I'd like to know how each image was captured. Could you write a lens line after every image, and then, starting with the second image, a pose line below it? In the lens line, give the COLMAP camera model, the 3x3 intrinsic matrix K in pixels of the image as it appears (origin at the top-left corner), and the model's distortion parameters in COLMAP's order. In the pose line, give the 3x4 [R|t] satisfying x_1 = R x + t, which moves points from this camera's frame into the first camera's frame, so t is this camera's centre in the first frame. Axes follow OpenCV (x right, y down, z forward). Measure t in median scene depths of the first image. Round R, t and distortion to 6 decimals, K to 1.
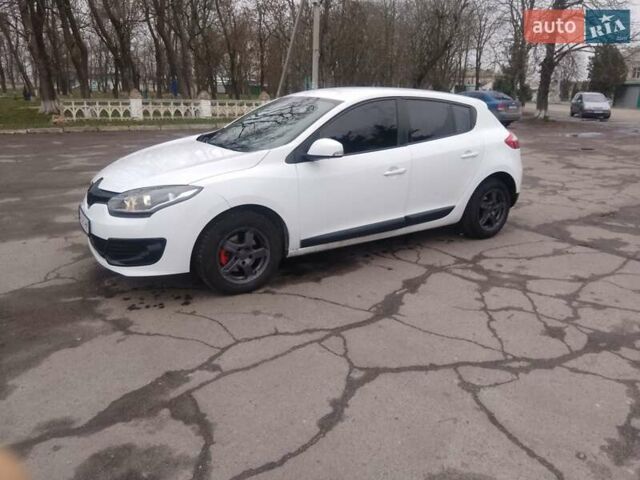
lens RADIAL K [[486.1, 0, 316.3], [0, 486.1, 233.2], [0, 0, 1]] dist [0.065140, -0.133163]
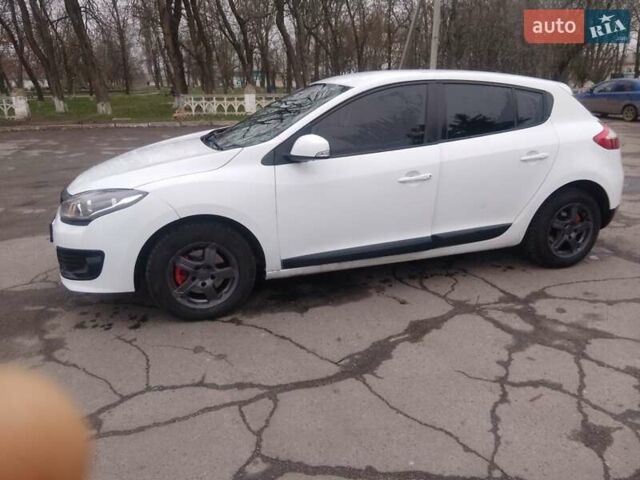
lens RADIAL K [[486.1, 0, 316.3], [0, 486.1, 233.2], [0, 0, 1]] dist [0.065140, -0.133163]
pose [[0.964909, 0.055746, -0.256599, 0.227873], [-0.052677, 0.998434, 0.018824, -0.048041], [0.257246, -0.004647, 0.966335, 0.229099]]
